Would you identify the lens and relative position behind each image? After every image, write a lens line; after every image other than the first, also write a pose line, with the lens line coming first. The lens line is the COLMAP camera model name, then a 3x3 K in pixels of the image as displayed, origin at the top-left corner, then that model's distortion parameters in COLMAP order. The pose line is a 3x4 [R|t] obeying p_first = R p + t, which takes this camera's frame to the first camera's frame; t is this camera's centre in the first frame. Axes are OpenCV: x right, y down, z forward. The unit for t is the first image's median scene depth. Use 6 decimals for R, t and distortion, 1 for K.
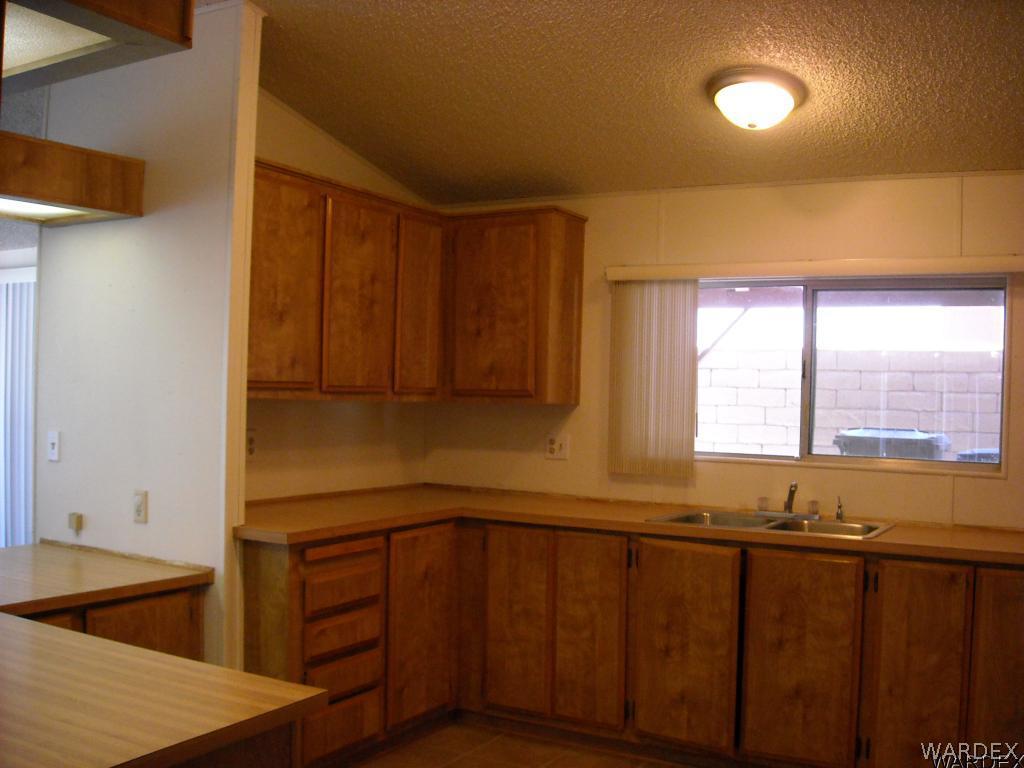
lens RADIAL K [[1045.9, 0, 512.0], [0, 1045.9, 384.0], [0, 0, 1]] dist [-0.116297, 0.004026]
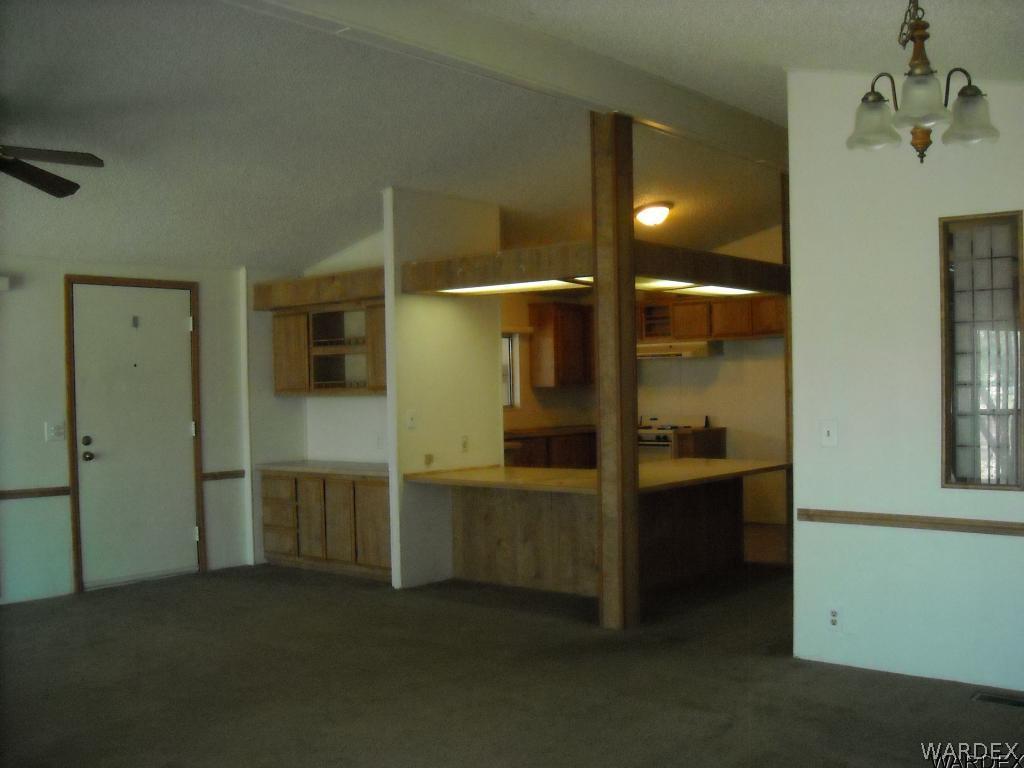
lens RADIAL K [[1045.9, 0, 512.0], [0, 1045.9, 384.0], [0, 0, 1]] dist [-0.116297, 0.004026]
pose [[0.169931, -0.019722, 0.985259, -2.321550], [0.013420, 0.999753, 0.017698, -0.027807], [-0.985365, 0.010215, 0.170153, 0.574215]]
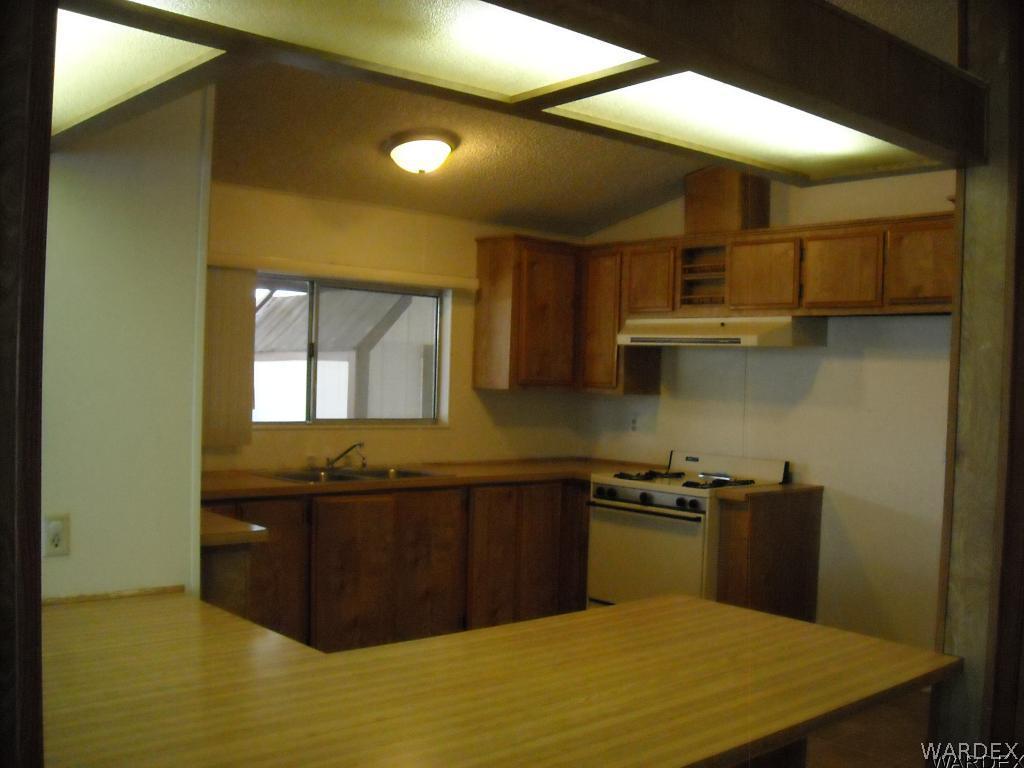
lens RADIAL K [[1045.9, 0, 512.0], [0, 1045.9, 384.0], [0, 0, 1]] dist [-0.116297, 0.004026]
pose [[0.315367, -0.021625, 0.948723, -0.970197], [-0.034379, 0.998824, 0.034195, -0.029797], [-0.948347, -0.043400, 0.314253, 0.452267]]
